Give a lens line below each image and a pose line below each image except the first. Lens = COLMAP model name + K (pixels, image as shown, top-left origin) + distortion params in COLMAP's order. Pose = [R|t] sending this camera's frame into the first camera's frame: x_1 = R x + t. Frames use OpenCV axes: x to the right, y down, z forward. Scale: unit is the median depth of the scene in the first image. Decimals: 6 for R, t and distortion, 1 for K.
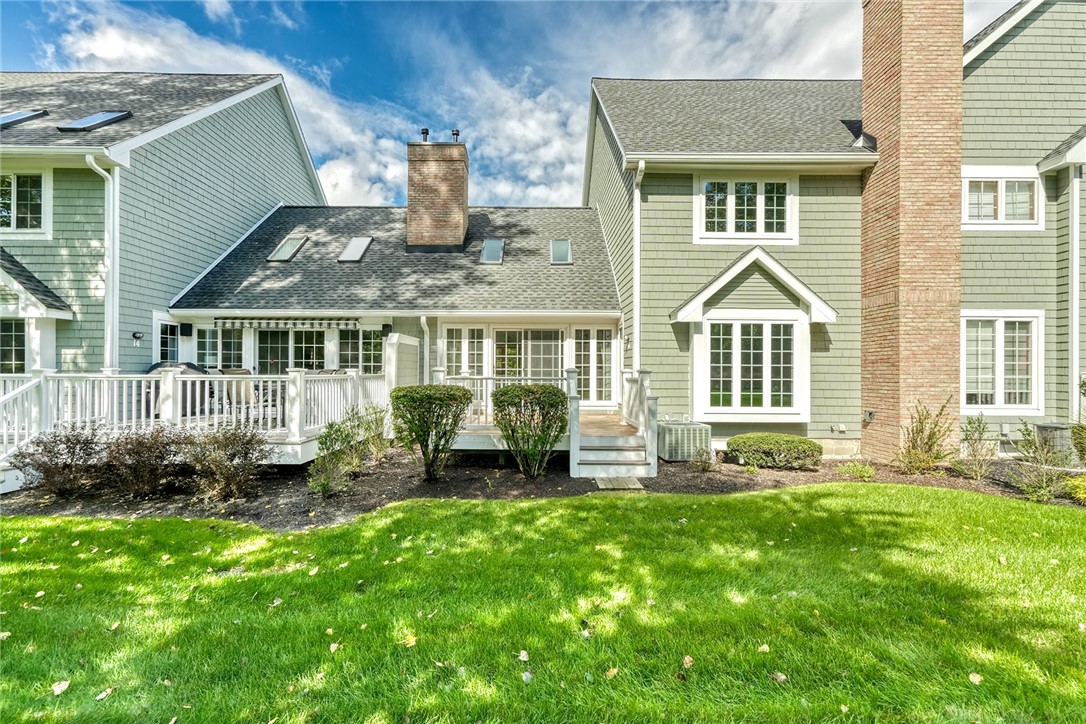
lens RADIAL K [[492.4, 0, 534.9], [0, 492.4, 369.6], [0, 0, 1]] dist [0.012809, -0.001206]
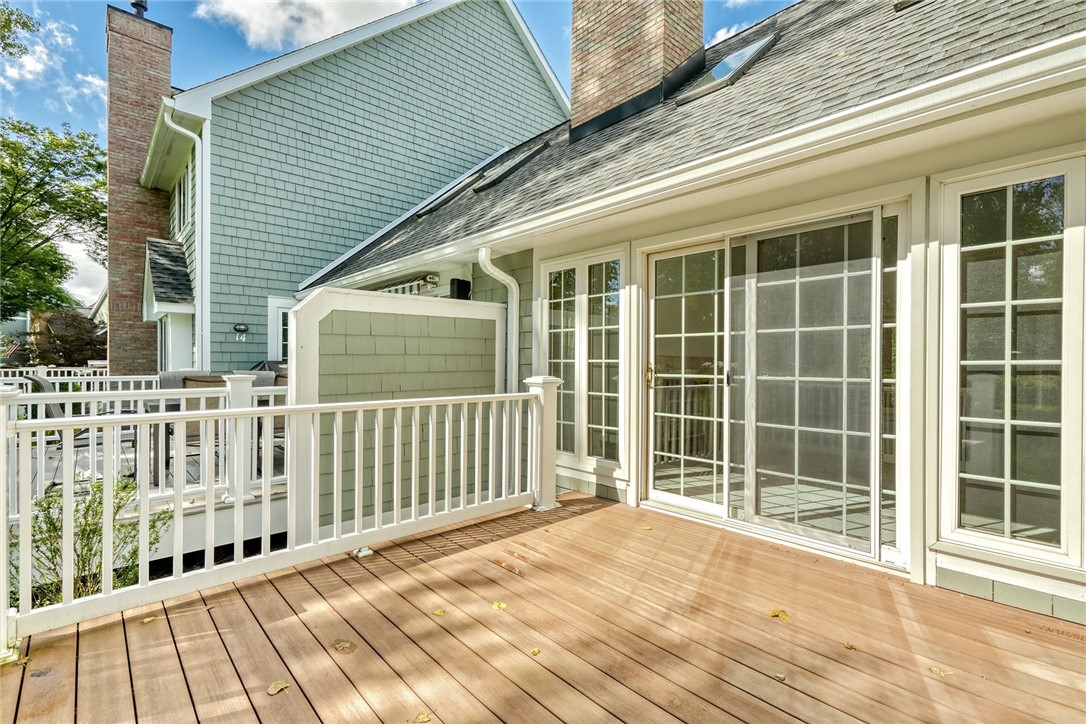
lens RADIAL K [[492.4, 0, 546.4], [0, 492.4, 363.7], [0, 0, 1]] dist [0.012809, -0.001206]
pose [[0.683681, -0.000136, -0.729781, 0.137724], [0.002061, 0.999996, 0.001744, -0.011424], [0.729778, -0.002696, 0.683678, 0.858660]]
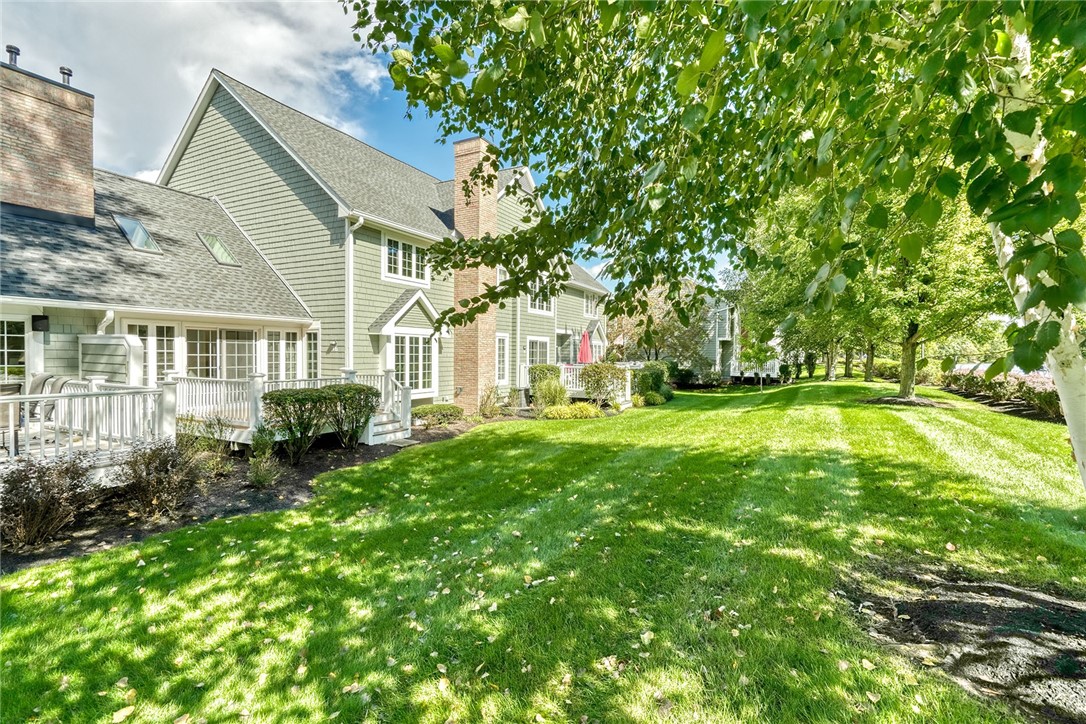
lens RADIAL K [[492.4, 0, 542.4], [0, 492.4, 362.4], [0, 0, 1]] dist [0.012809, -0.001206]
pose [[0.472732, -0.017389, 0.881035, -0.732411], [-0.012787, 0.999565, 0.026589, -0.056416], [-0.881113, -0.023836, 0.472304, -0.103824]]
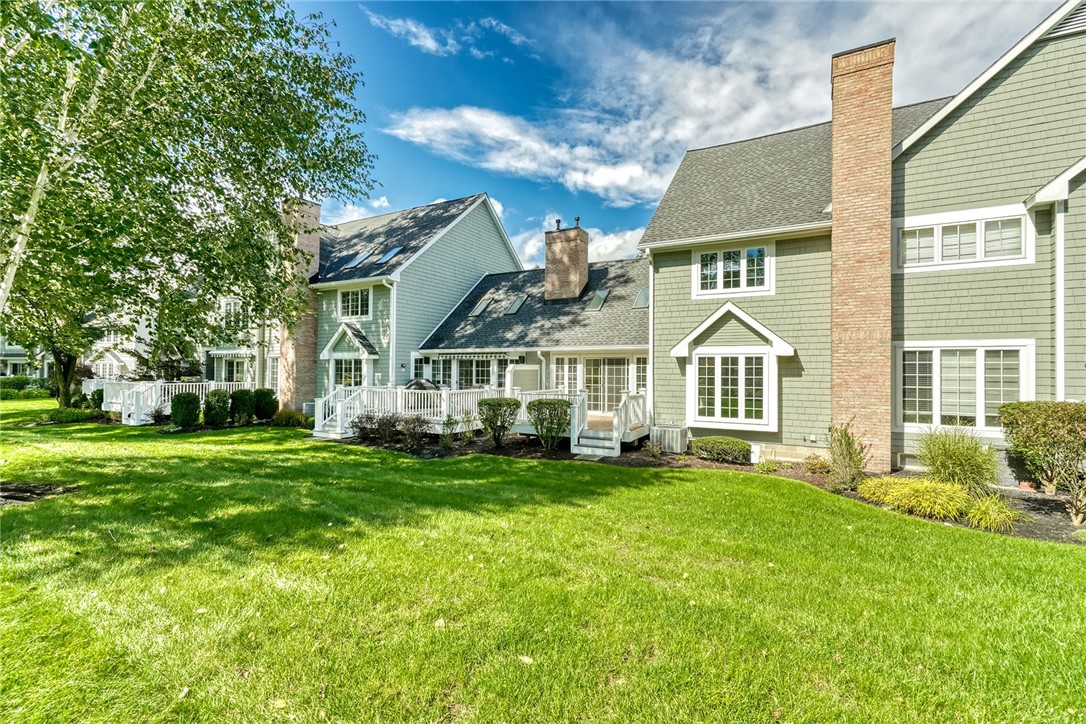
lens RADIAL K [[492.4, 0, 533.8], [0, 492.4, 363.9], [0, 0, 1]] dist [0.012809, -0.001206]
pose [[0.867133, -0.006716, -0.498032, 0.627873], [0.002479, 0.999955, -0.009169, -0.059964], [0.498071, 0.006716, 0.867110, -0.434574]]
